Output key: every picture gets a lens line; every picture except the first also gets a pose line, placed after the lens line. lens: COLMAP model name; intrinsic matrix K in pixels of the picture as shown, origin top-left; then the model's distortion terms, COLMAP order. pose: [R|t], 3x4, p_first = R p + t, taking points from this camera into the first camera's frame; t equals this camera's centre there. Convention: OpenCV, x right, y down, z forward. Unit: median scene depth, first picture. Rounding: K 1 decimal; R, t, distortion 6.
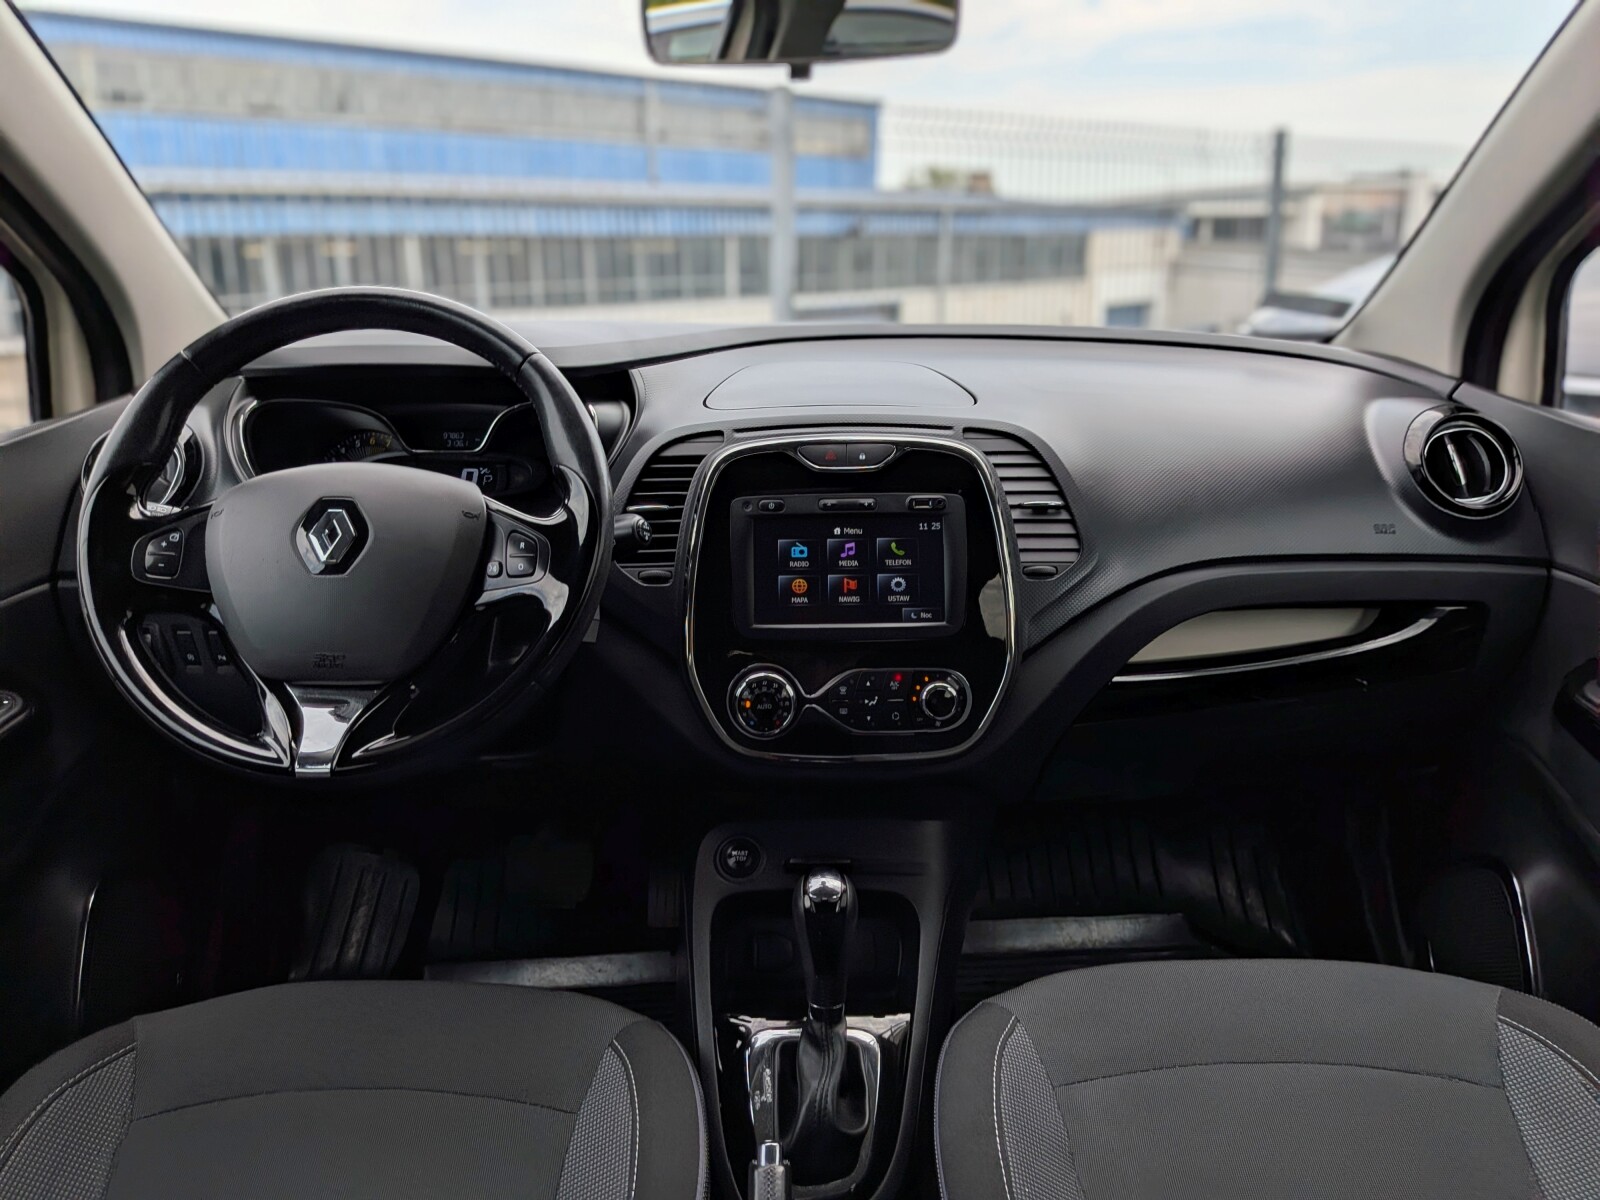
lens RADIAL K [[1161.4, 0, 794.5], [0, 1161.4, 587.1], [0, 0, 1]] dist [0.085455, -0.181059]
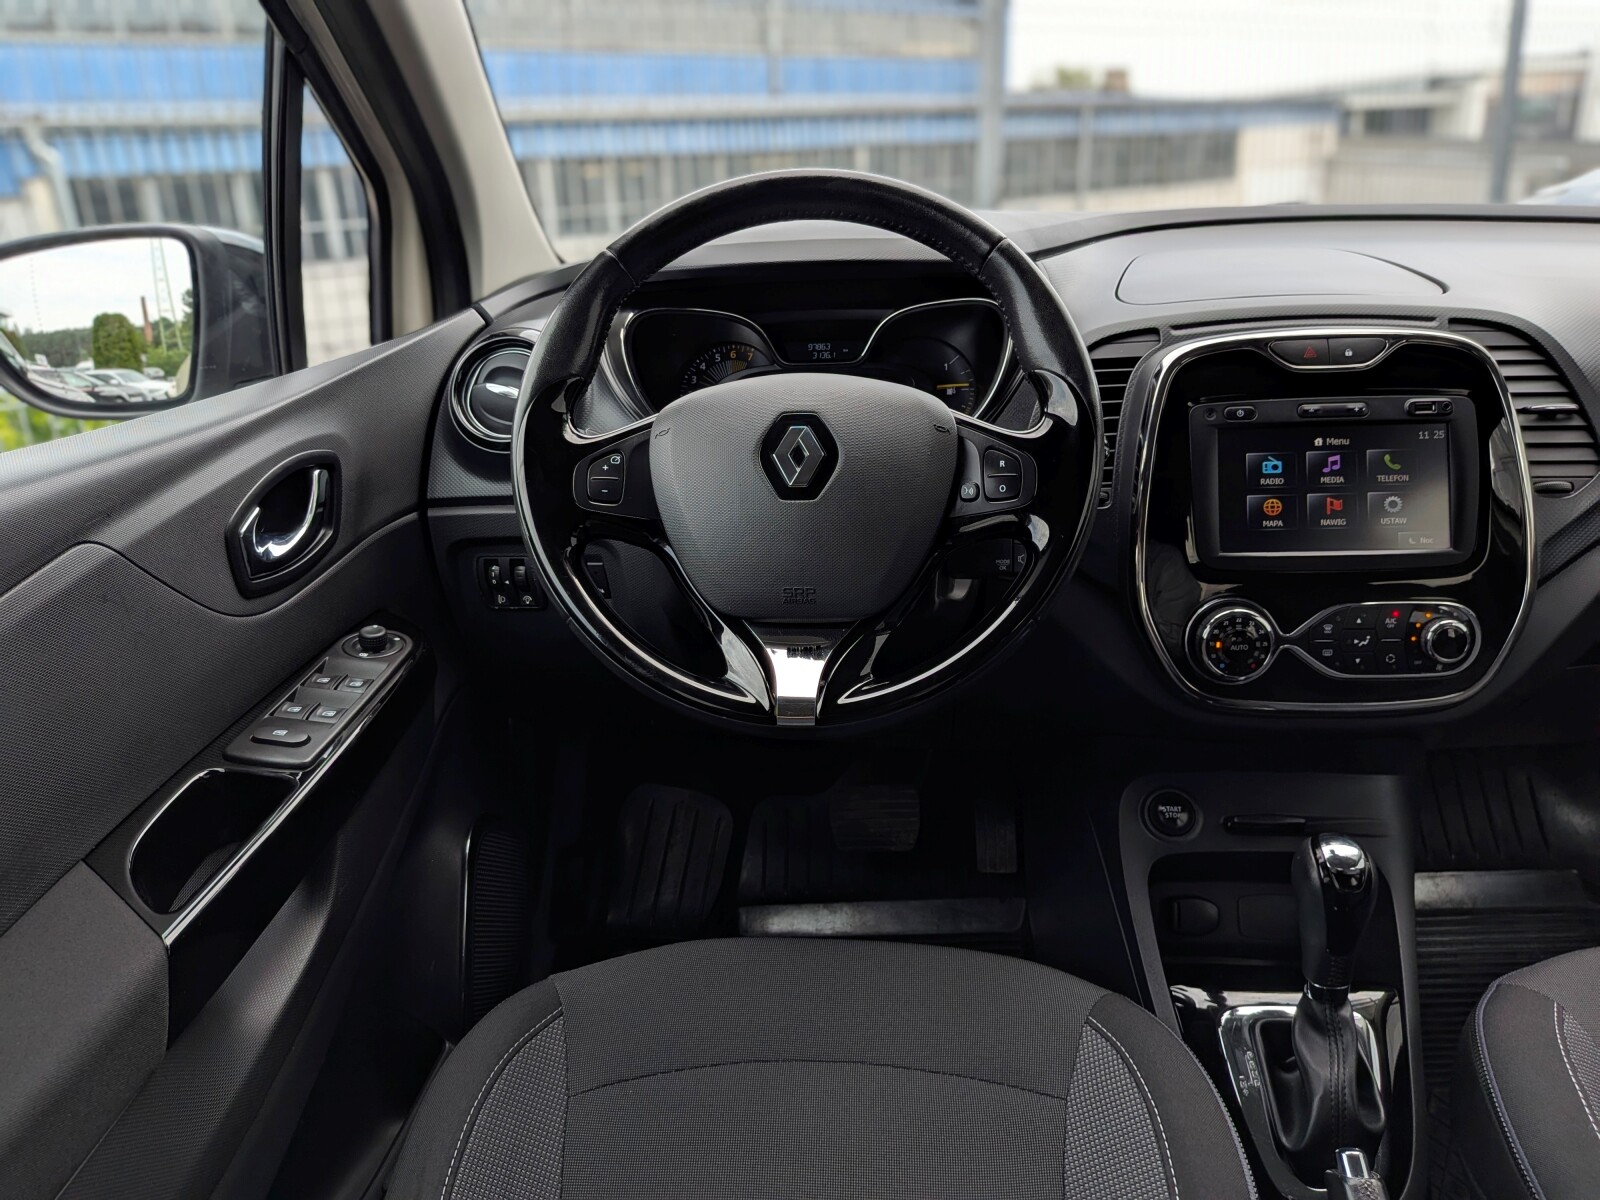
lens RADIAL K [[1161.4, 0, 794.5], [0, 1161.4, 587.1], [0, 0, 1]] dist [0.085455, -0.181059]
pose [[0.994849, -0.002322, -0.101344, -0.259159], [0.008996, 0.997816, 0.065442, -0.001837], [0.100971, -0.066016, 0.992697, 0.100765]]
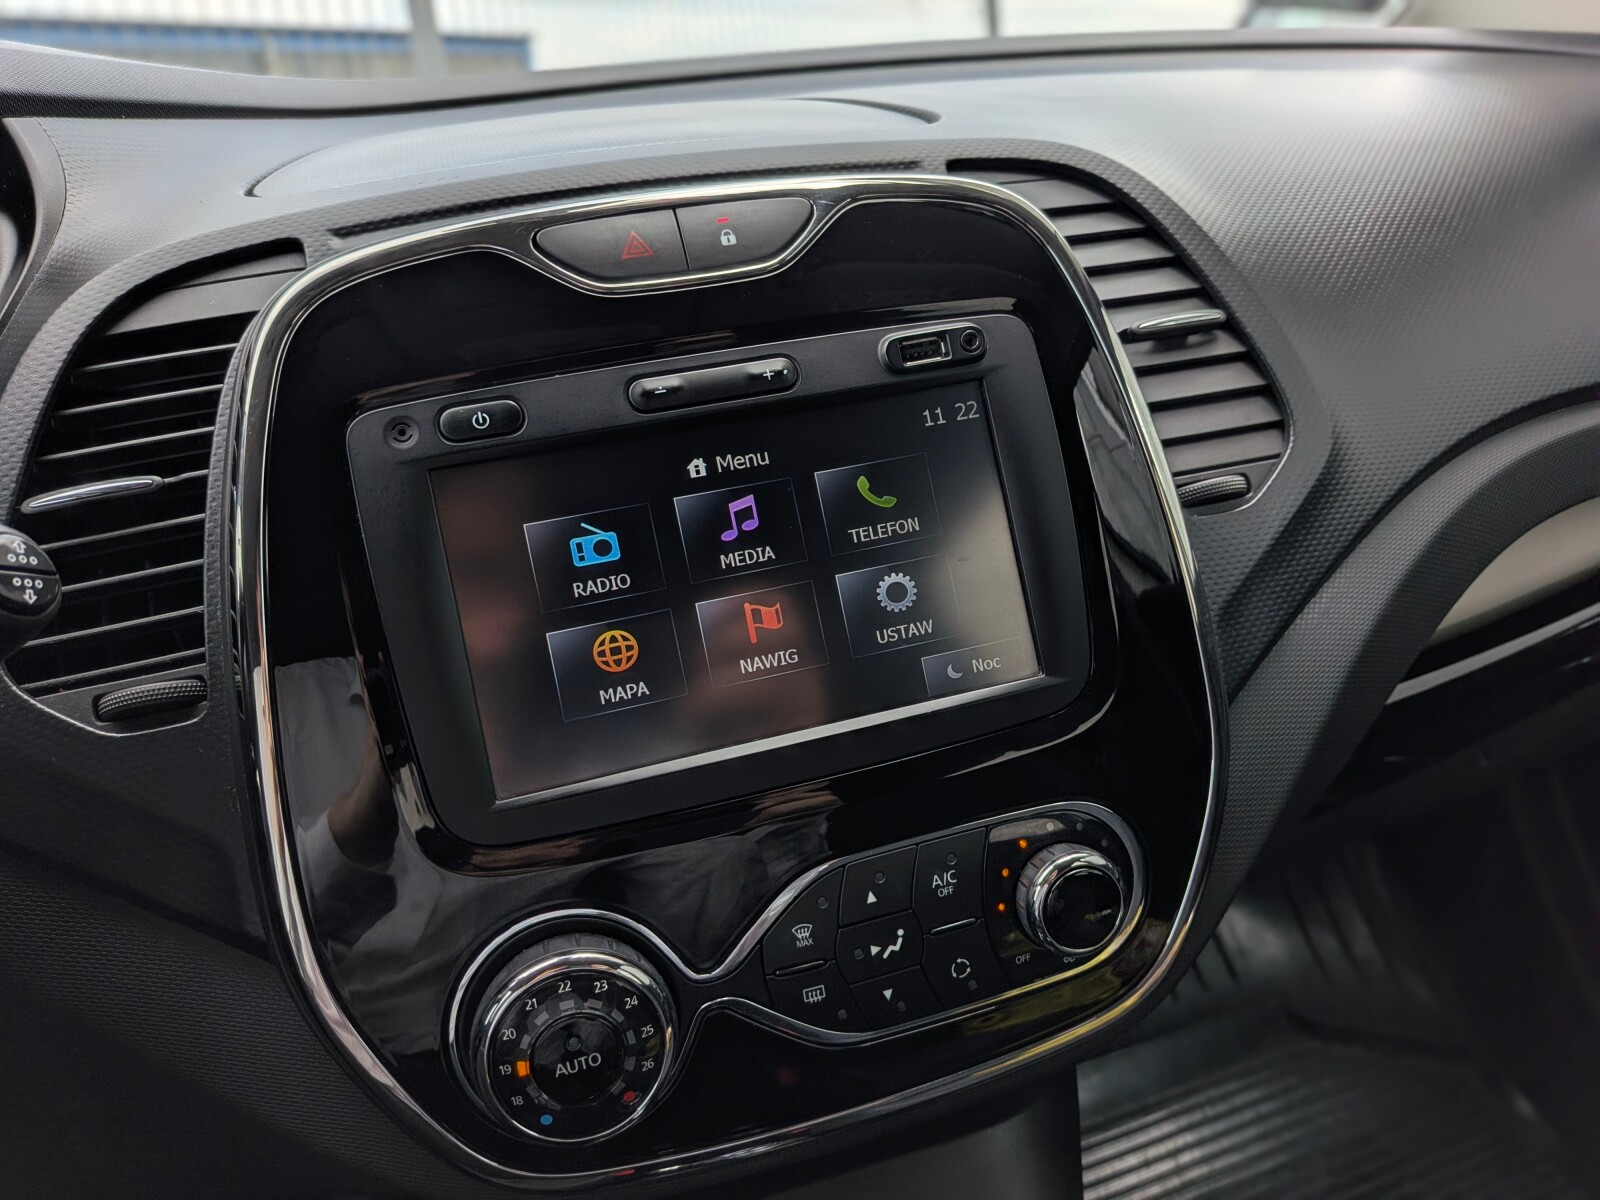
lens RADIAL K [[1156.9, 0, 806.7], [0, 1156.9, 603.7], [0, 0, 1]] dist [0.084975, -0.175127]
pose [[0.959346, -0.182371, 0.215395, -0.012019], [0.171290, 0.982787, 0.069199, -0.027660], [-0.224308, -0.029490, 0.974072, 0.667090]]
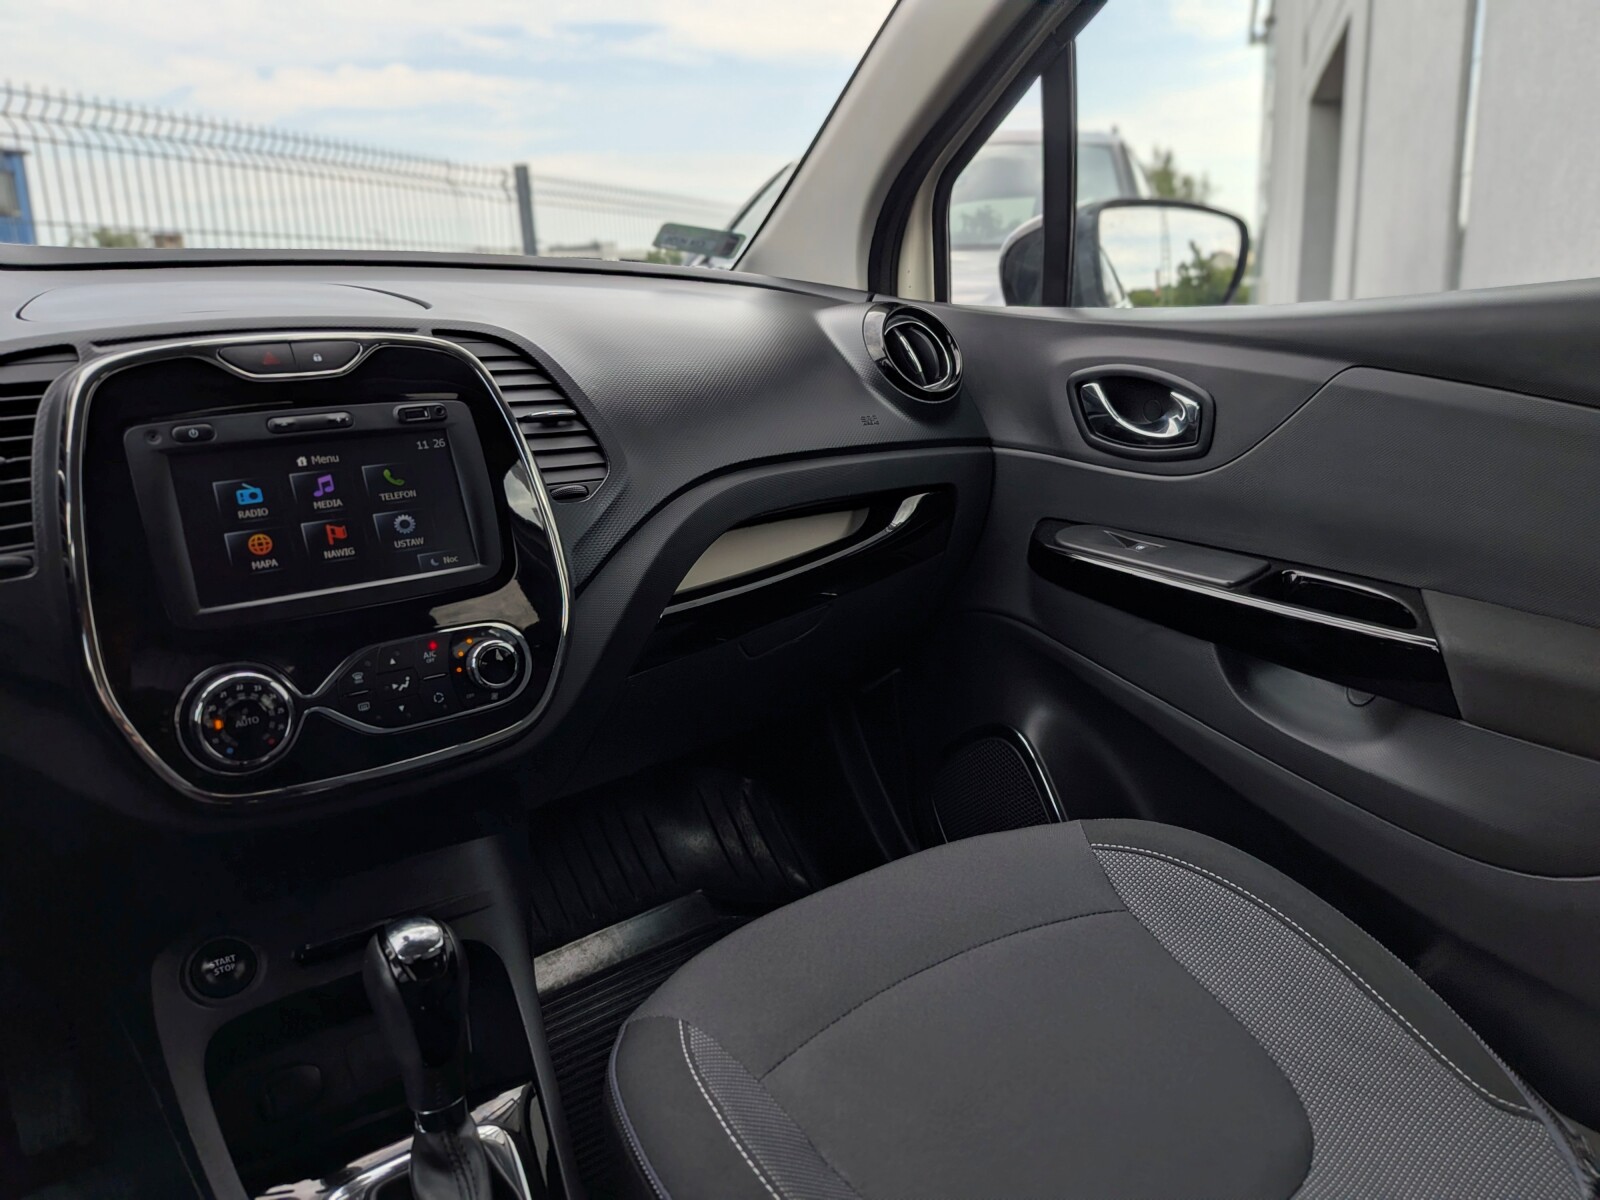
lens RADIAL K [[1163.2, 0, 829.6], [0, 1163.2, 588.6], [0, 0, 1]] dist [0.056727, -0.119374]
pose [[0.796084, -0.157440, 0.584348, -0.136738], [0.188836, 0.981981, 0.007313, 0.083555], [-0.574970, 0.104524, 0.811470, 0.244540]]
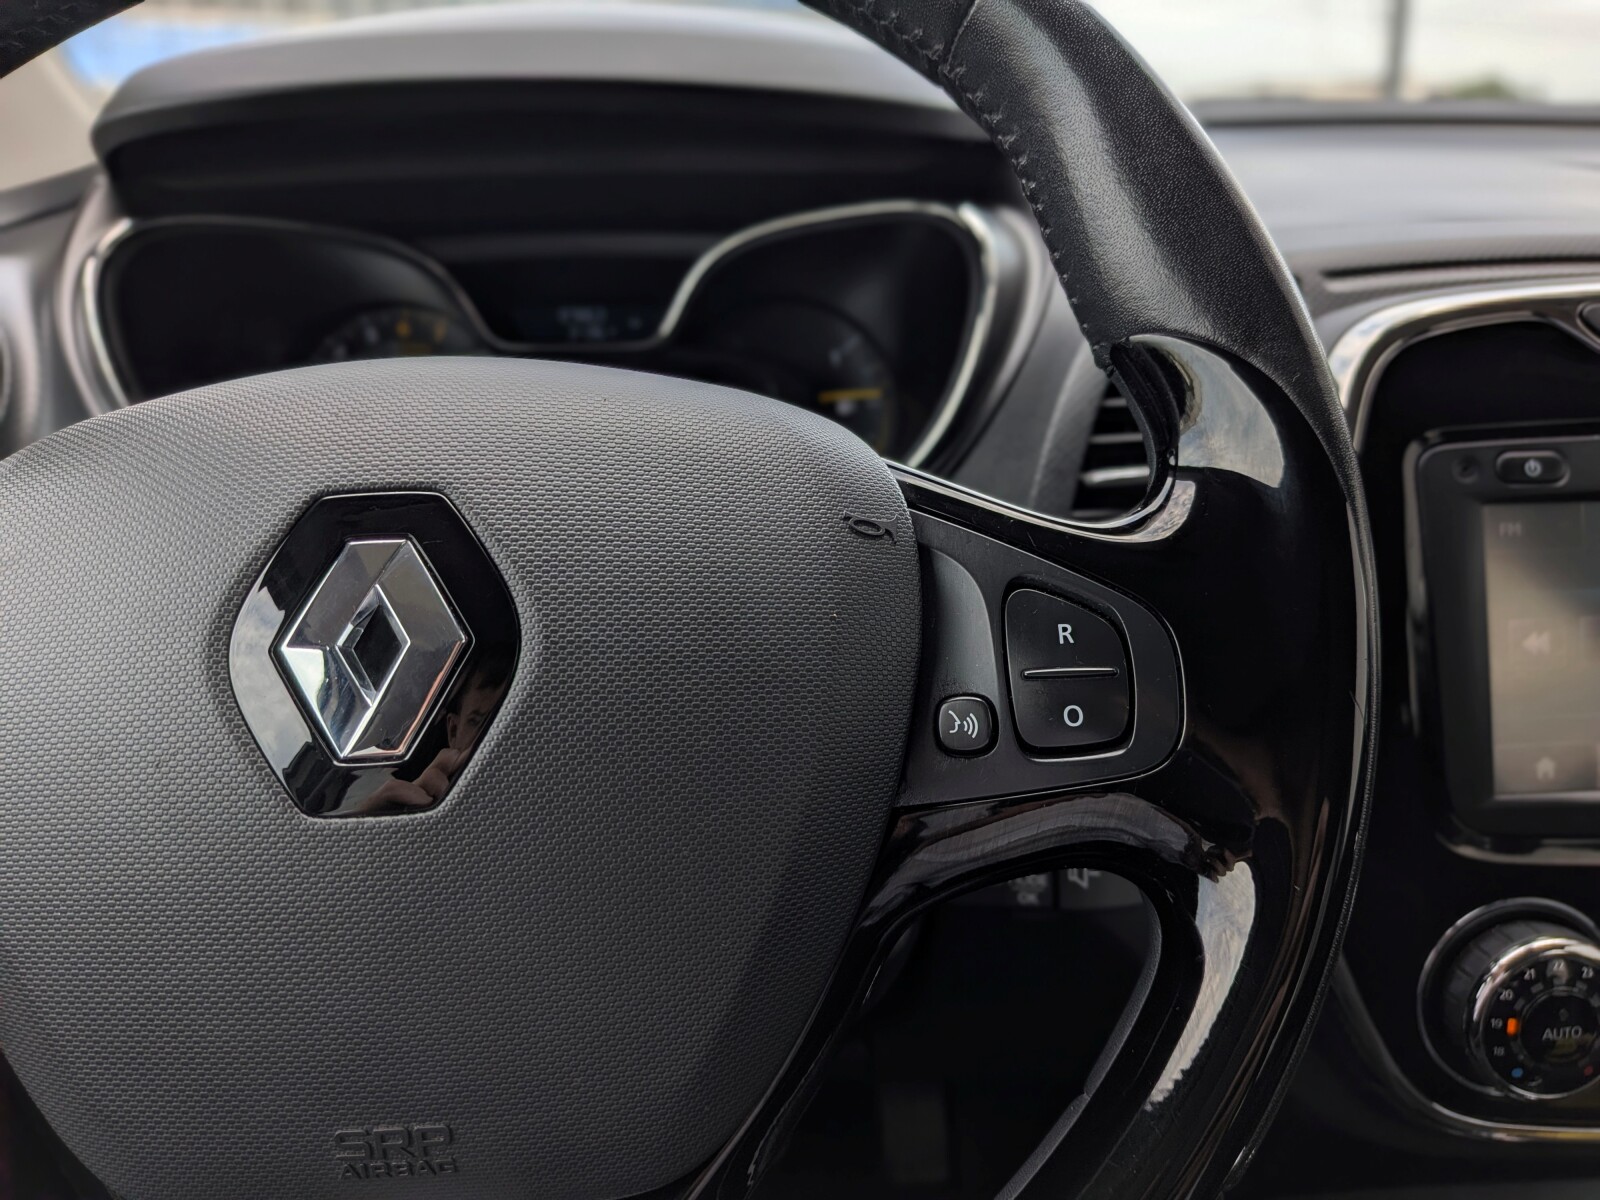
lens RADIAL K [[1183.6, 0, 800.0], [0, 1183.6, 600.0], [0, 0, 1]] dist [-0.001179, -0.004656]
pose [[0.999498, -0.018323, 0.025838, -0.261462], [0.016474, 0.997407, 0.070056, -0.058852], [-0.027054, -0.069595, 0.997208, 0.631356]]
